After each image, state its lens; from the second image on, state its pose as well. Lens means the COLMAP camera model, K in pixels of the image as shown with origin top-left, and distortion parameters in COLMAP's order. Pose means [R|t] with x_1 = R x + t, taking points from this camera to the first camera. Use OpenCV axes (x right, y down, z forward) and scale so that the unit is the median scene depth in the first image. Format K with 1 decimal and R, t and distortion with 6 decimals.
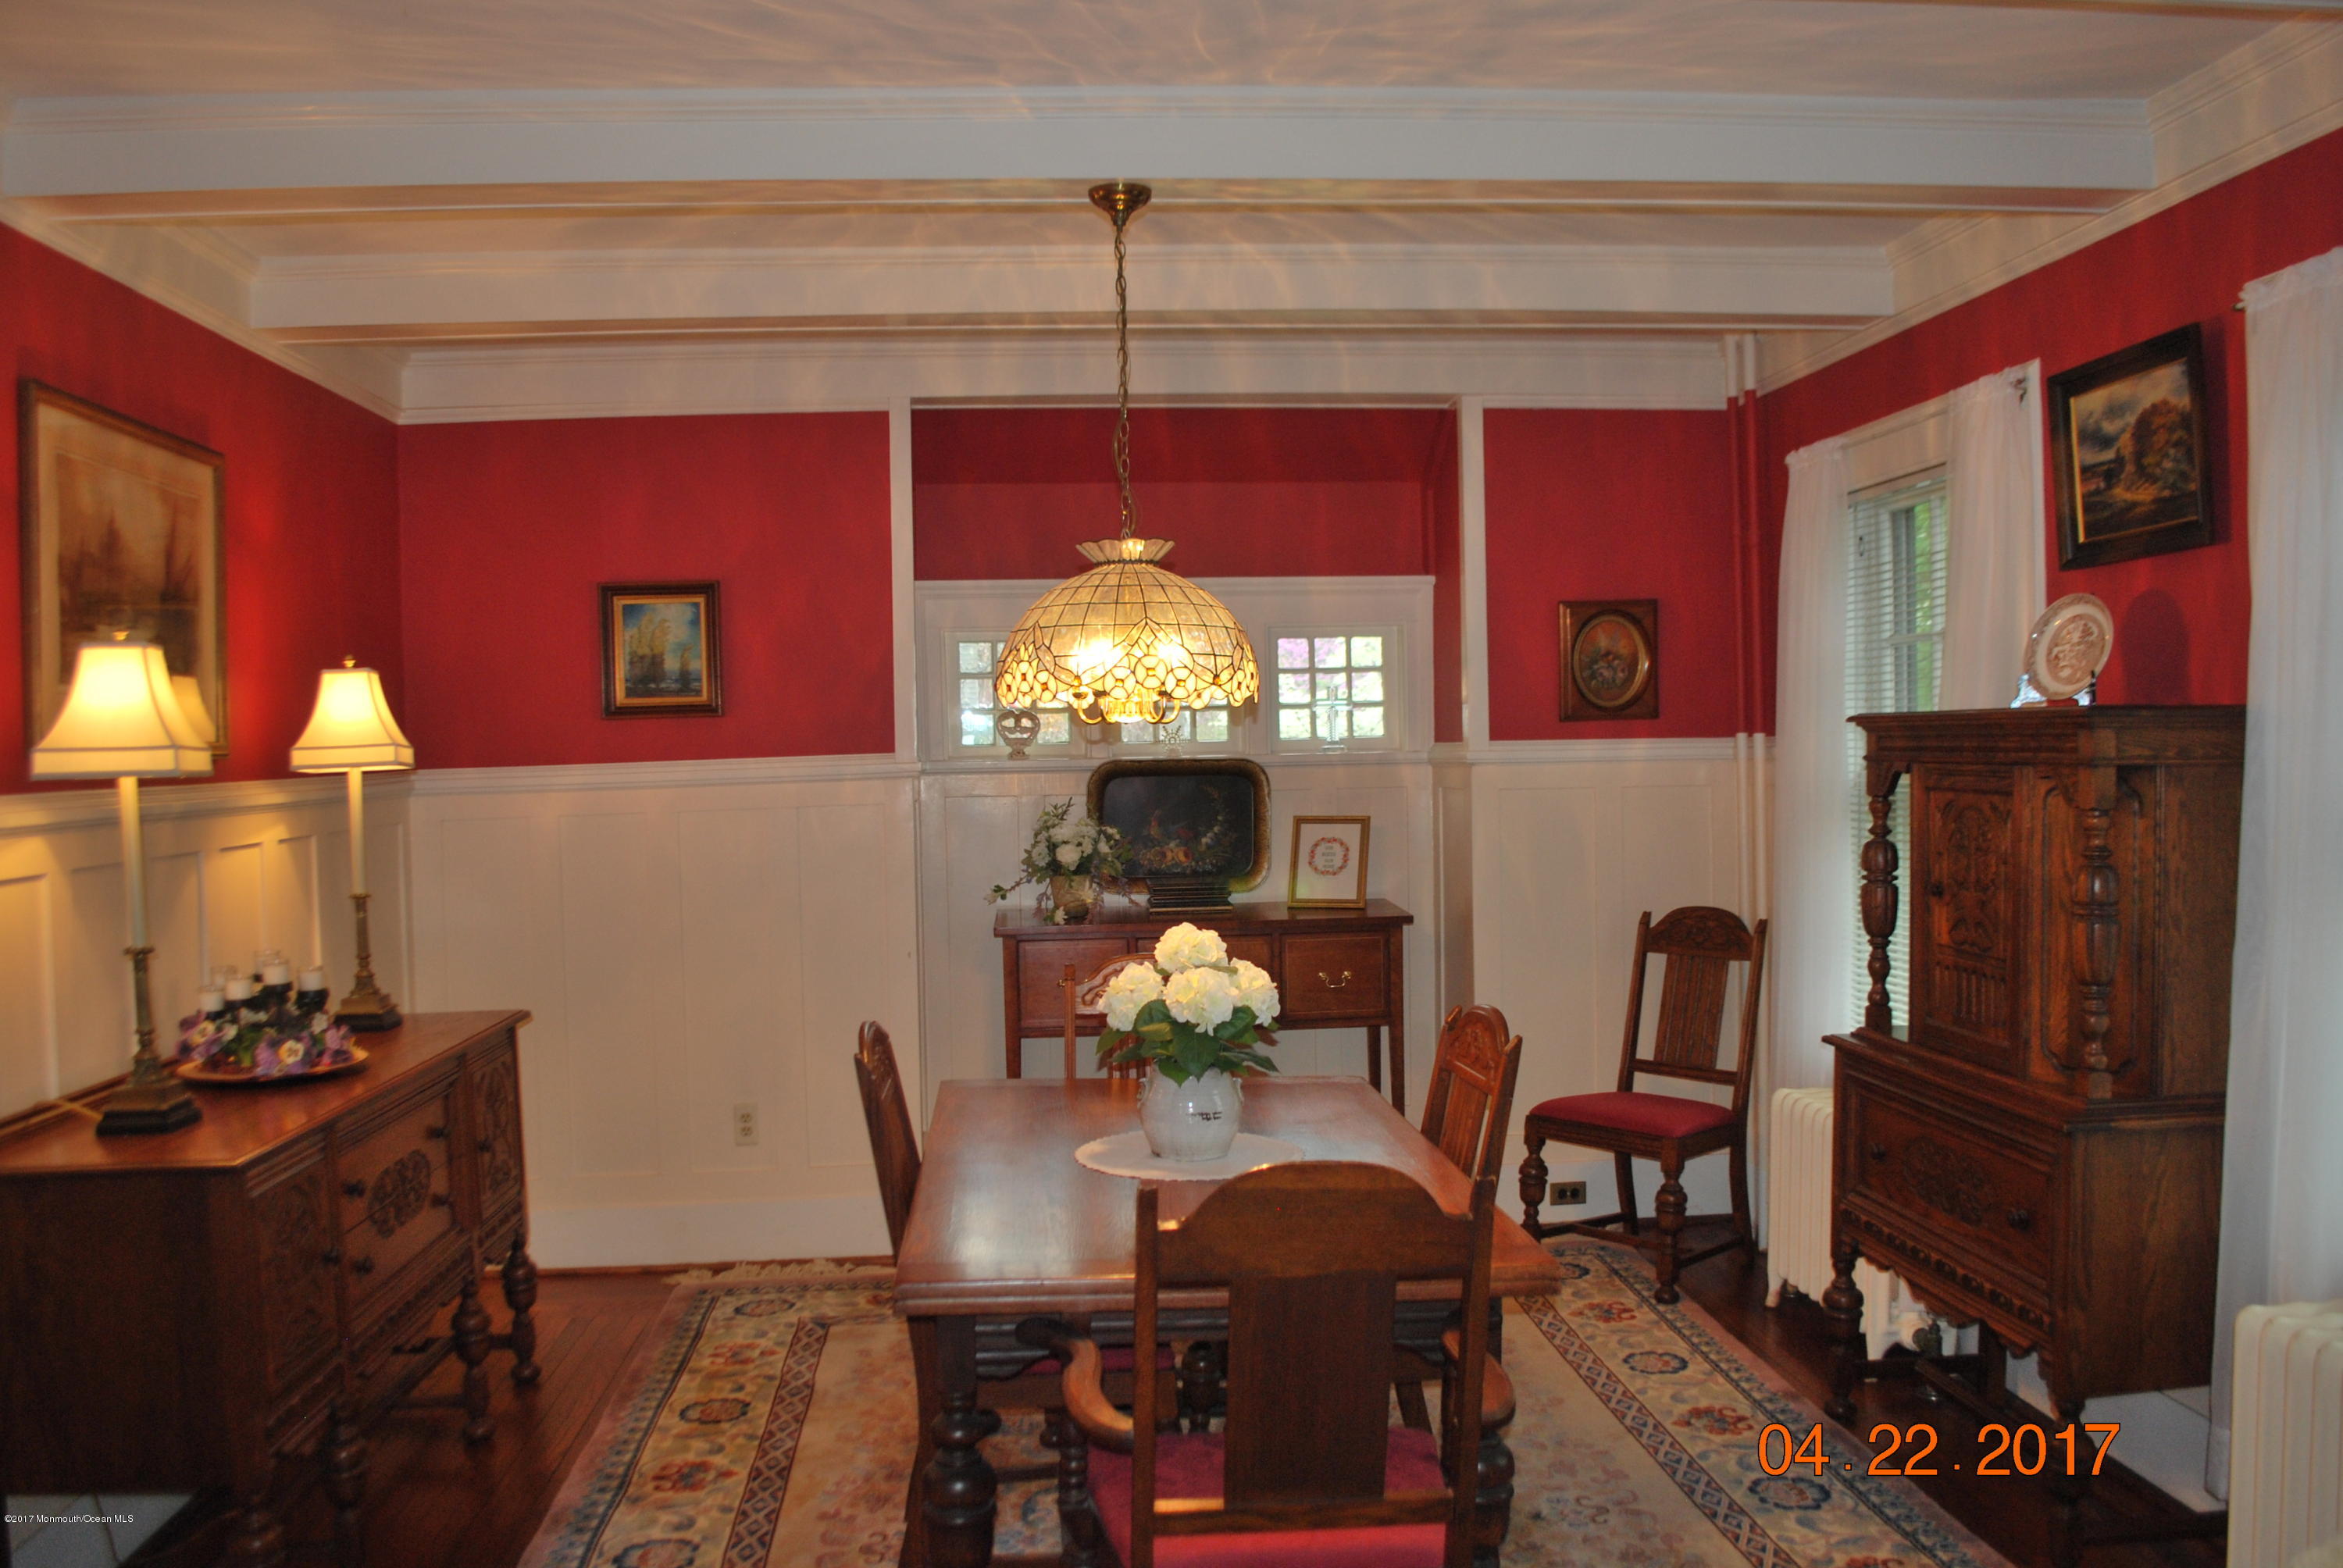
lens RADIAL K [[1845.1, 0, 1171.2], [0, 1845.1, 789.0], [0, 0, 1]] dist [-0.080278, 0.006961]
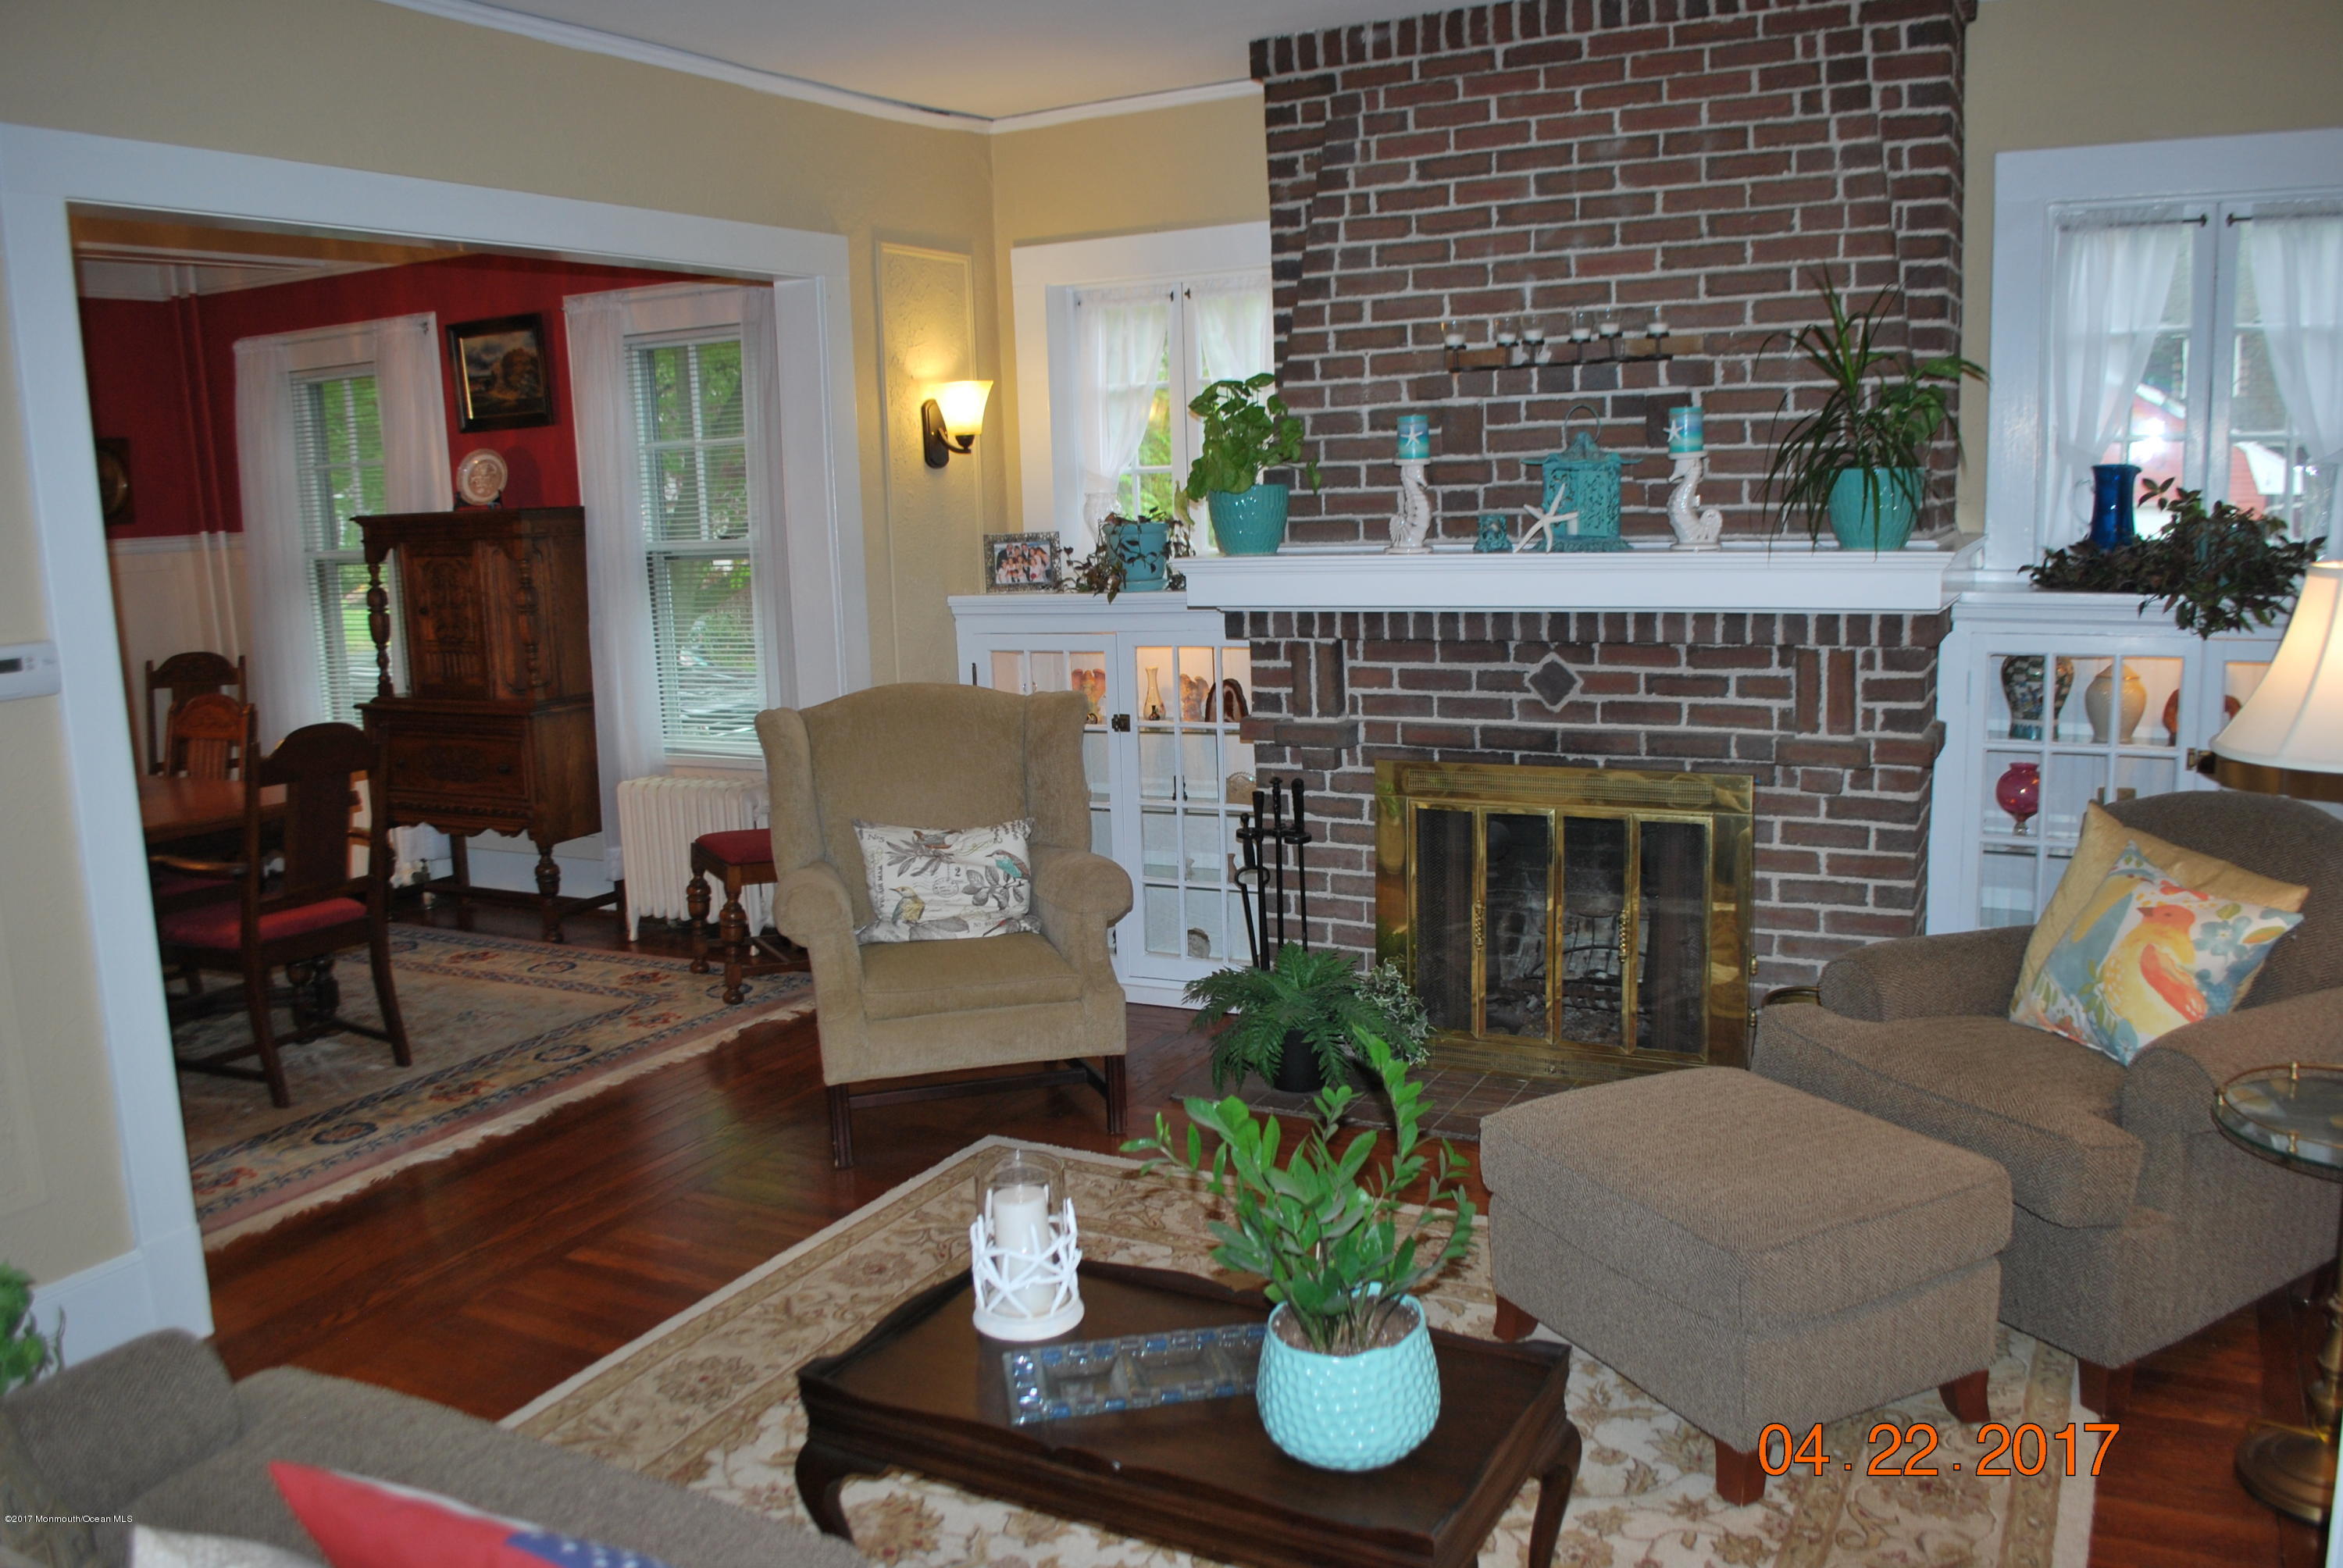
lens RADIAL K [[1845.1, 0, 1170.4], [0, 1845.1, 792.6], [0, 0, 1]] dist [-0.080278, 0.006961]
pose [[0.539353, -0.144352, 0.829615, -0.720608], [0.047601, 0.988849, 0.141112, 0.013563], [-0.840733, -0.036619, 0.540210, -0.629836]]
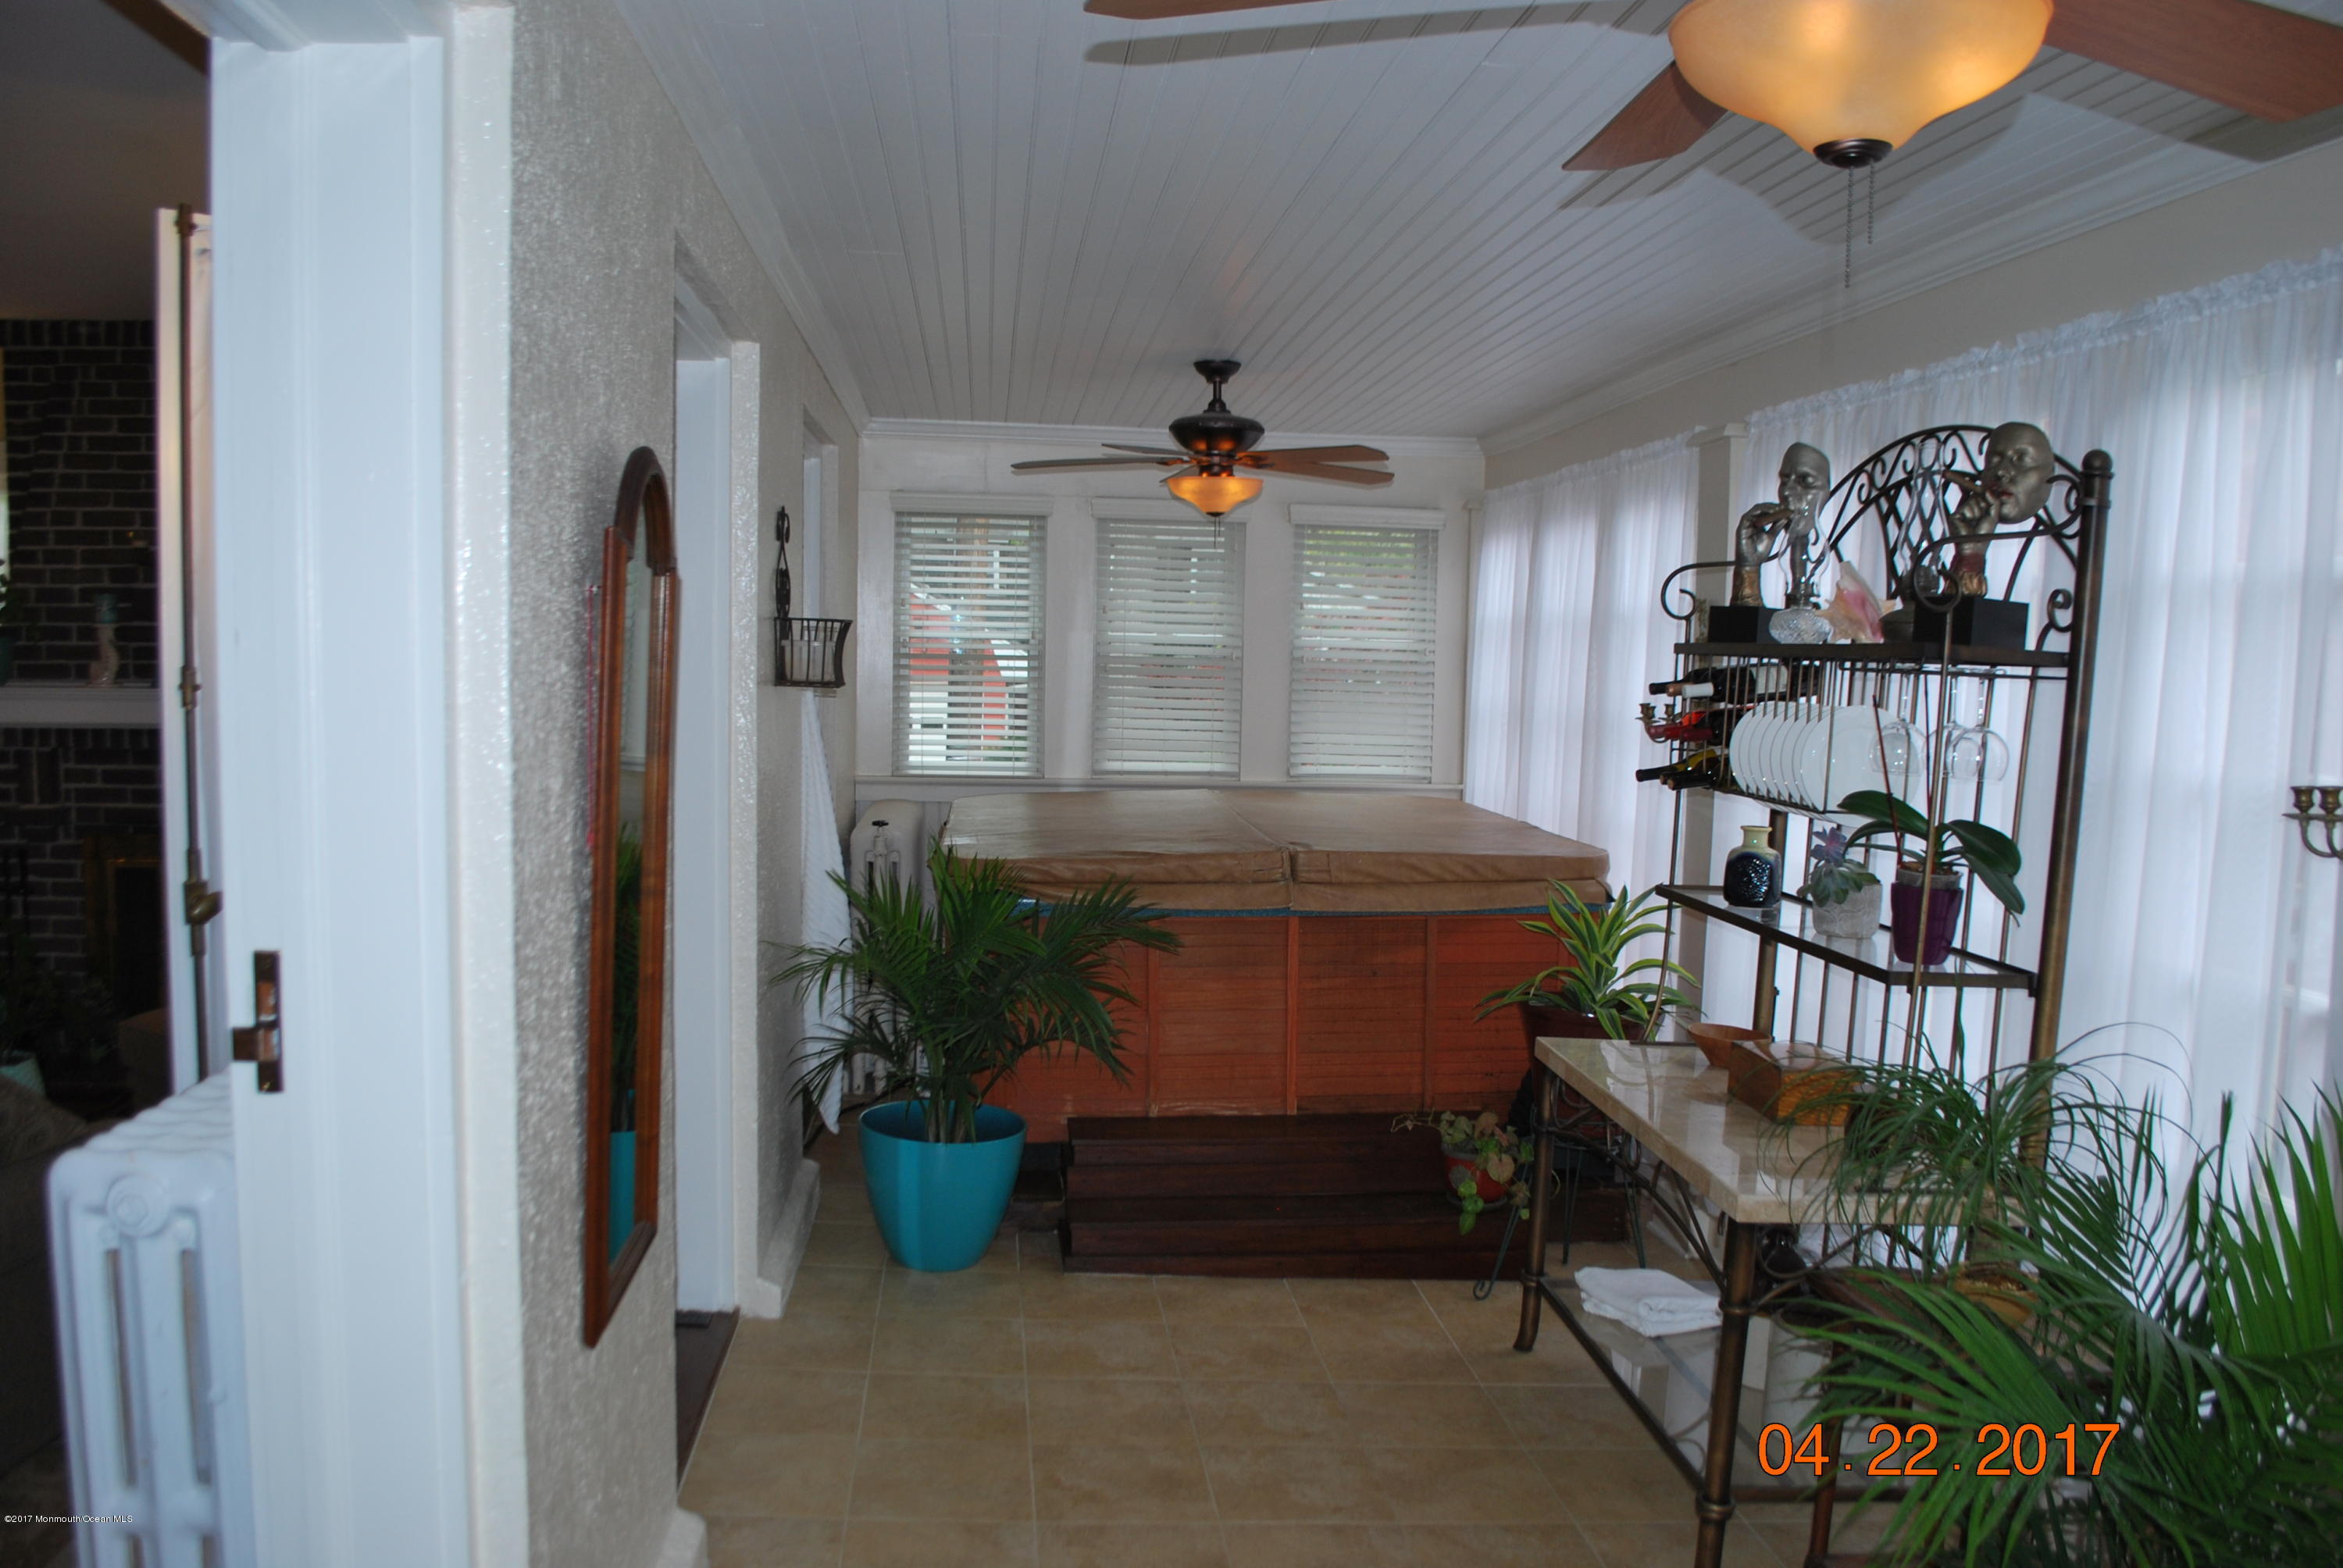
lens RADIAL K [[1845.1, 0, 1185.6], [0, 1845.1, 798.4], [0, 0, 1]] dist [-0.080278, 0.006961]
pose [[-0.024907, -0.067784, 0.997389, -1.393734], [0.008727, 0.997646, 0.068020, 0.035706], [-0.999652, 0.010399, -0.024257, -1.125200]]
